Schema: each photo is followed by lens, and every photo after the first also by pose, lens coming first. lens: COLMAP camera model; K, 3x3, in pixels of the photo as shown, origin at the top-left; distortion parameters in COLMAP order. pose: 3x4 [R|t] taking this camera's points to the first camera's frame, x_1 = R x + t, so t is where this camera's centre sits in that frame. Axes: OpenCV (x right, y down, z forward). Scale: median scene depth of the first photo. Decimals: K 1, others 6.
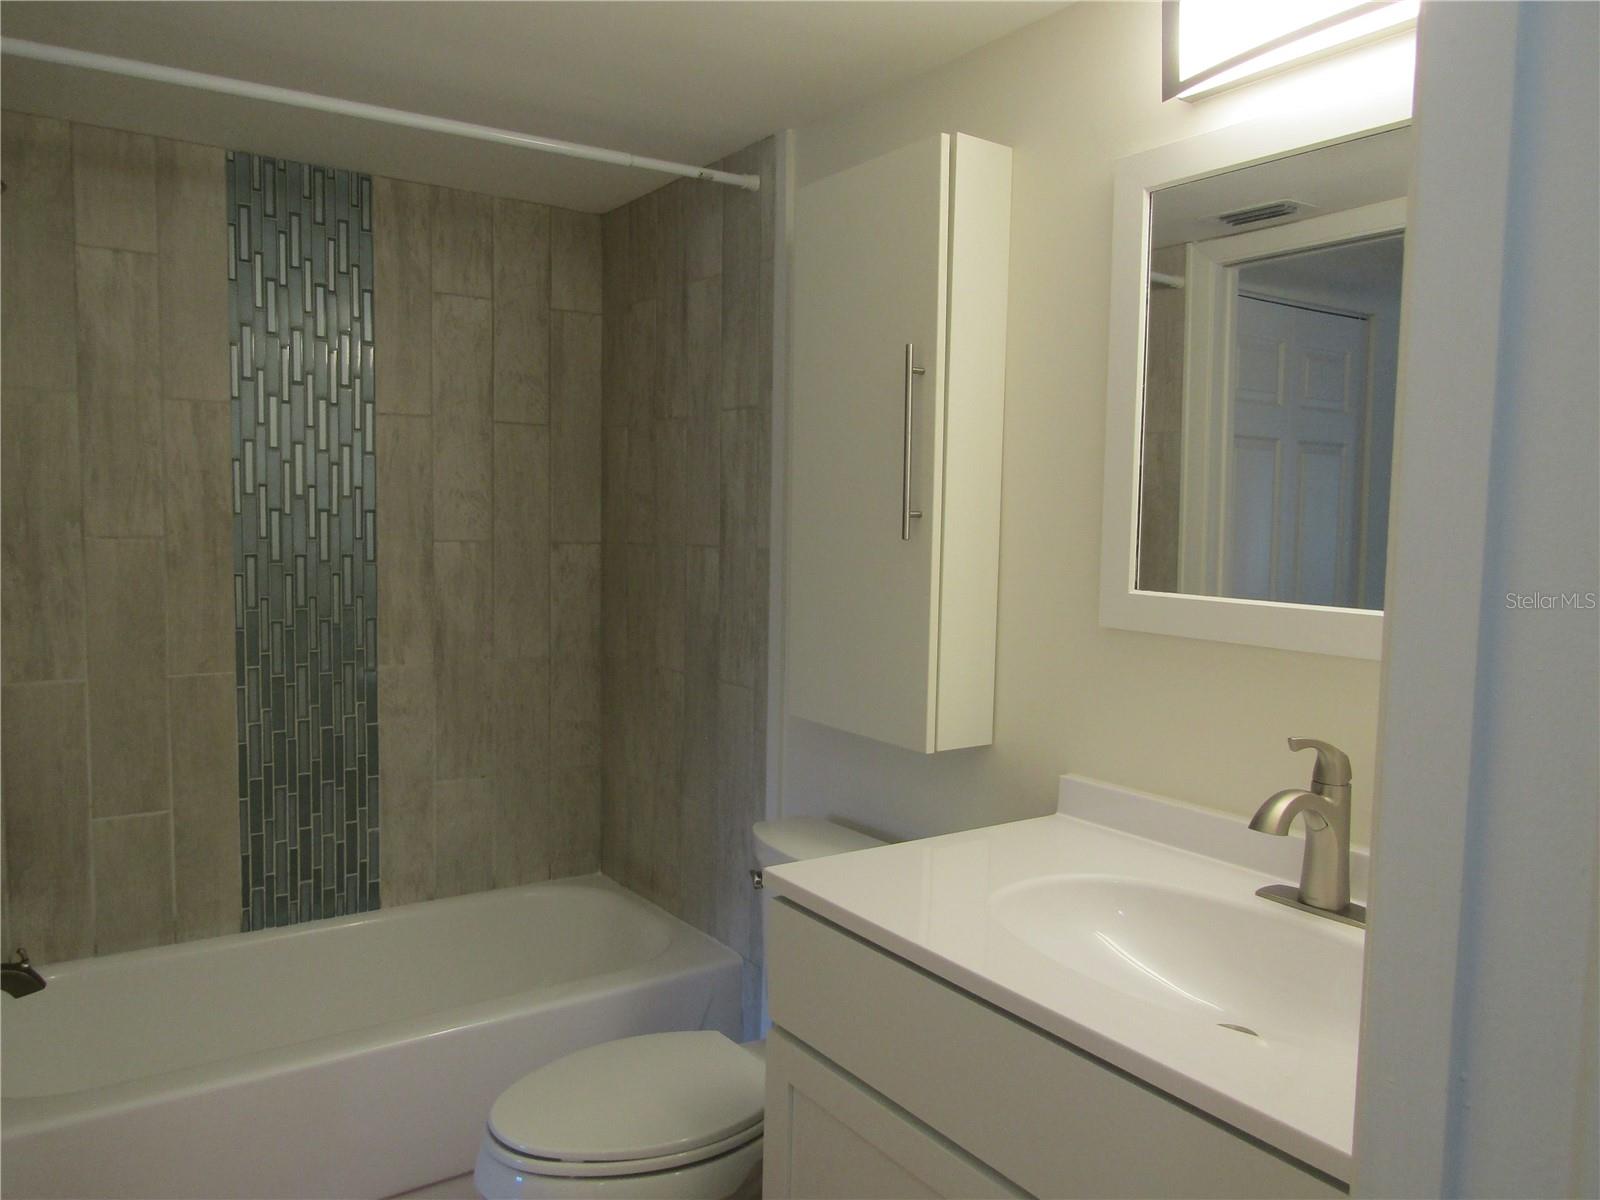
lens RADIAL K [[1179.9, 0, 763.8], [0, 1179.9, 601.2], [0, 0, 1]] dist [-0.001199, -0.000757]
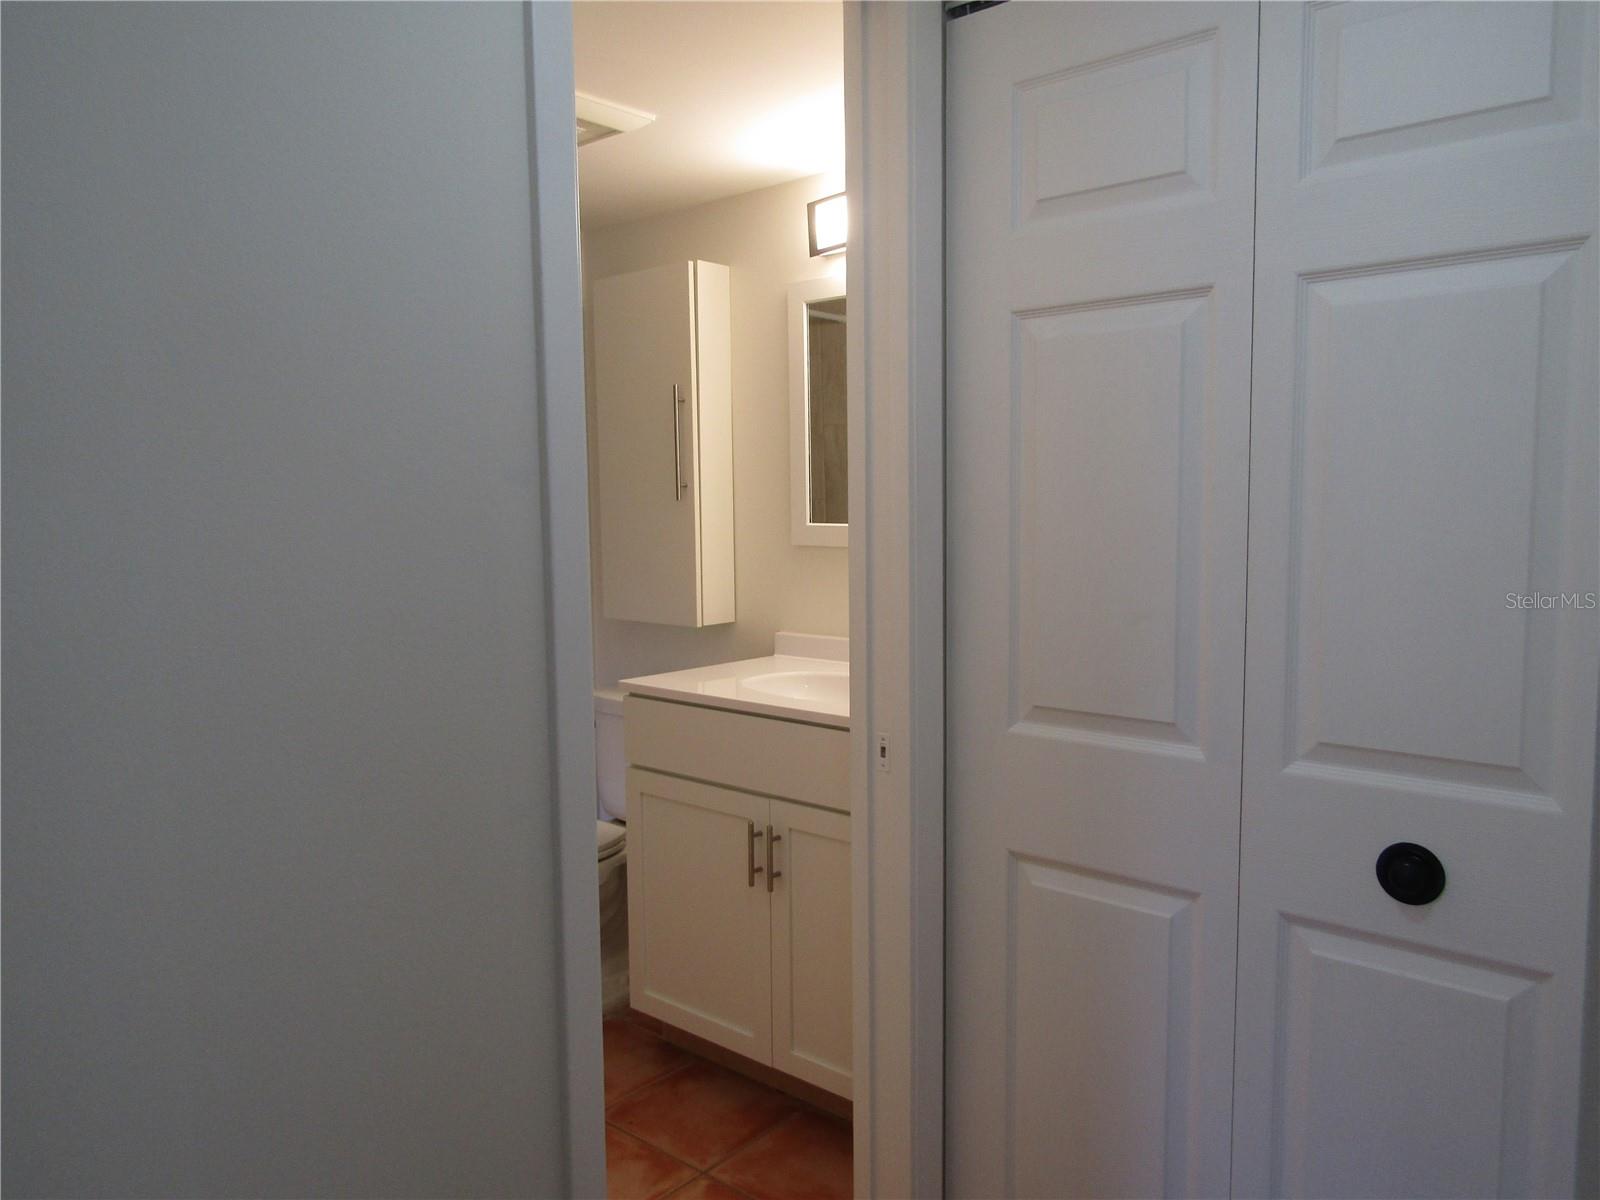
lens RADIAL K [[1147.2, 0, 800.0], [0, 1147.2, 600.0], [0, 0, 1]] dist [0.001082, 0.002472]
pose [[0.959255, -0.056401, 0.276856, -0.130874], [0.050335, 0.998312, 0.028977, 0.037663], [-0.278023, -0.013861, 0.960474, -0.463579]]
